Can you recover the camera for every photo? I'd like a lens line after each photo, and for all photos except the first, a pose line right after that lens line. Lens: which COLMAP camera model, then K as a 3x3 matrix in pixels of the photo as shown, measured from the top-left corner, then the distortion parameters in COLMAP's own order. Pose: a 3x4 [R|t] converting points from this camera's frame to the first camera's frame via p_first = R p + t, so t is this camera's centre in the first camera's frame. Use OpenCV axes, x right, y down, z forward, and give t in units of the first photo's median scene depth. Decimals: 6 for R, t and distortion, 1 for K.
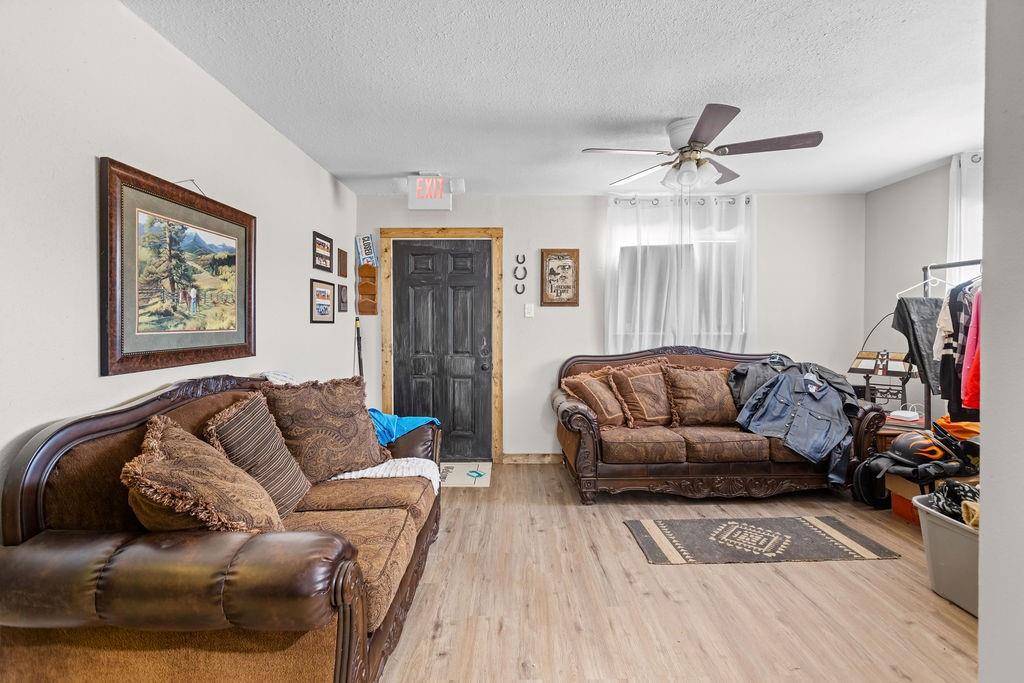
lens RADIAL K [[467.9, 0, 526.4], [0, 467.9, 315.7], [0, 0, 1]] dist [0.001984, 0.000176]
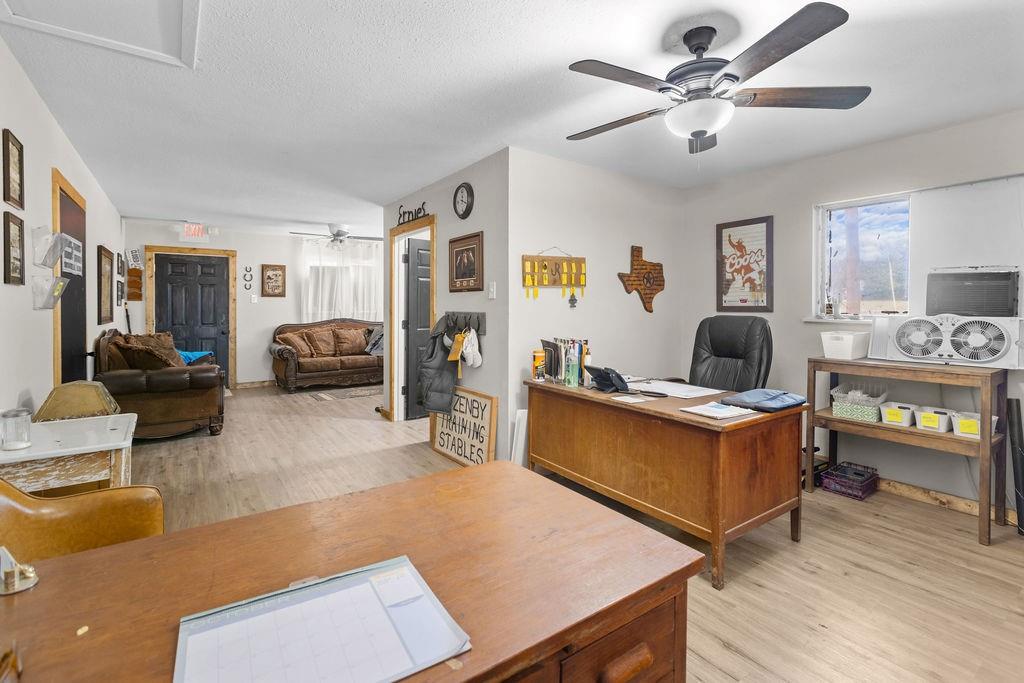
lens RADIAL K [[467.9, 0, 508.1], [0, 467.9, 310.3], [0, 0, 1]] dist [0.001984, 0.000176]
pose [[0.839413, -0.002437, 0.543488, -0.176220], [-0.008127, 0.999822, 0.017035, -0.008504], [-0.543433, -0.018716, 0.839244, -1.161797]]
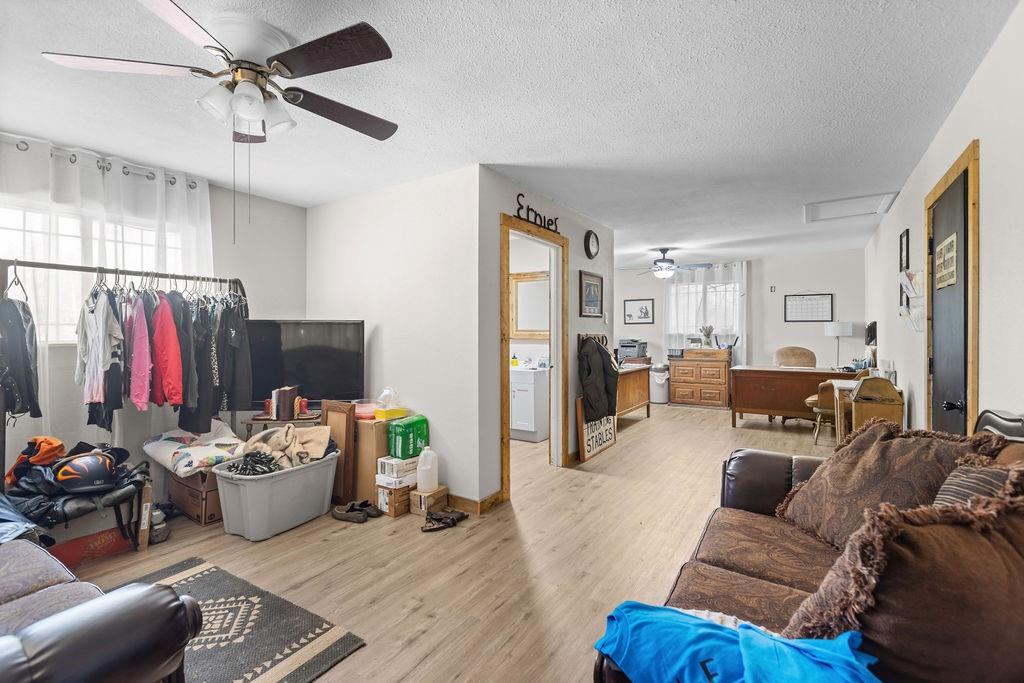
lens RADIAL K [[467.9, 0, 505.9], [0, 467.9, 334.3], [0, 0, 1]] dist [0.001984, 0.000176]
pose [[-0.813956, -0.001399, 0.580924, -0.259155], [-0.001439, 0.999999, 0.000392, 0.016680], [-0.580924, -0.000517, -0.813958, 1.054001]]
